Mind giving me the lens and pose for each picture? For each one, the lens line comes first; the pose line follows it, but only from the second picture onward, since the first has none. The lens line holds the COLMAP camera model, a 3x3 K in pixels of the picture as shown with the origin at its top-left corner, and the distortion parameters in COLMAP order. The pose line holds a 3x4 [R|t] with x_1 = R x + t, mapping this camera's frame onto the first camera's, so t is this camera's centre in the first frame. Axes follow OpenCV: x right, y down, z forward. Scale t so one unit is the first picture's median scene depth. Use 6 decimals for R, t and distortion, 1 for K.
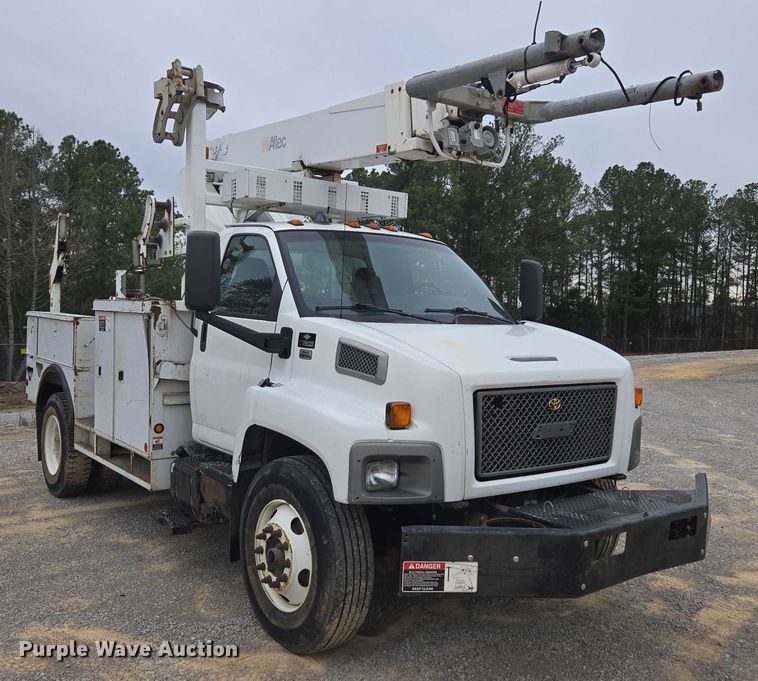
lens RADIAL K [[798.0, 0, 378.7], [0, 798.0, 339.4], [0, 0, 1]] dist [0.028432, 0.000000]
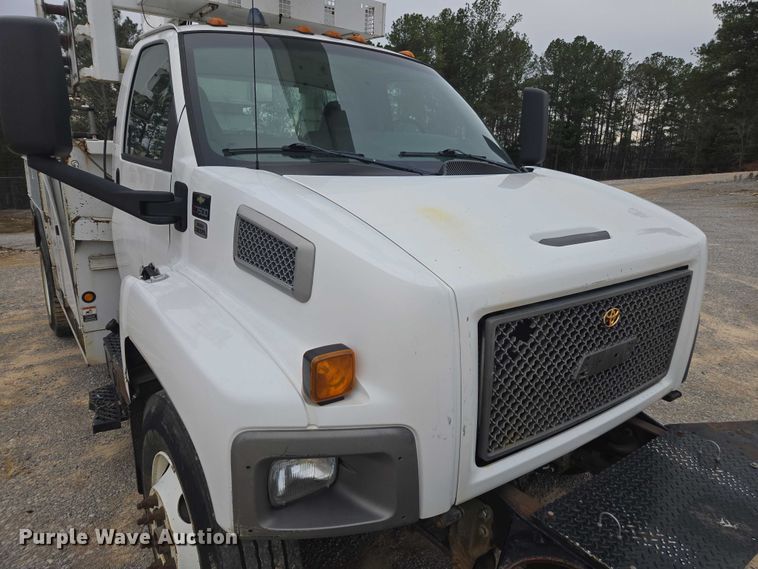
lens RADIAL K [[527.3, 0, 376.4], [0, 527.3, 286.3], [0, 0, 1]] dist [0.046874, -0.021260]
pose [[0.999881, -0.000951, -0.015370, 0.038878], [0.004185, 0.977309, 0.211777, -0.018479], [0.014820, -0.211816, 0.977197, 0.453691]]
